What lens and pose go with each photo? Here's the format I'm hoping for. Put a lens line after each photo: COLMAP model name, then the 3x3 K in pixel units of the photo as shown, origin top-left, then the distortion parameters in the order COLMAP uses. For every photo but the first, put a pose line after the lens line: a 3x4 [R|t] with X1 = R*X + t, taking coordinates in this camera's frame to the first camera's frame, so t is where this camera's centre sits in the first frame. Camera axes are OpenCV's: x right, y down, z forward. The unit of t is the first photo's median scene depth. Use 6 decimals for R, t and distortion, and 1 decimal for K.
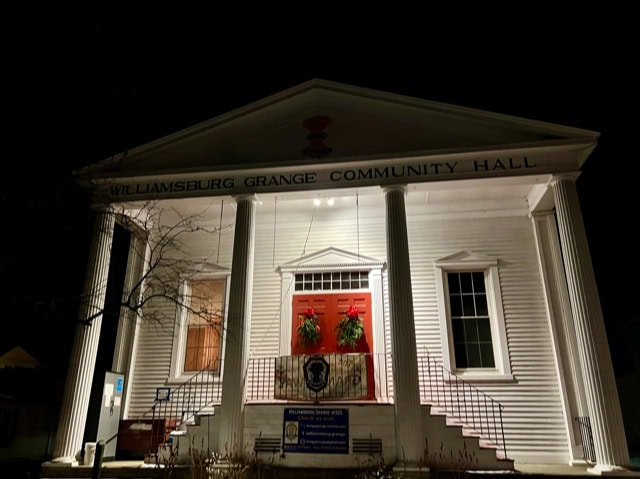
lens RADIAL K [[505.6, 0, 320.0], [0, 505.6, 239.5], [0, 0, 1]] dist [0.034220, -0.002912]
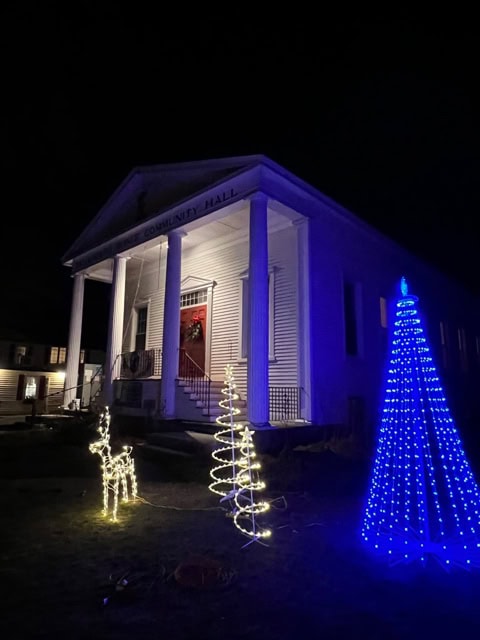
lens RADIAL K [[404.9, 0, 240.0], [0, 404.9, 320.0], [0, 0, 1]] dist [0.000137, 0.000010]
pose [[0.818279, -0.091939, -0.567421, 0.886172], [0.185250, 0.976638, 0.108904, 0.045021], [0.544152, -0.194229, 0.816195, 0.125231]]
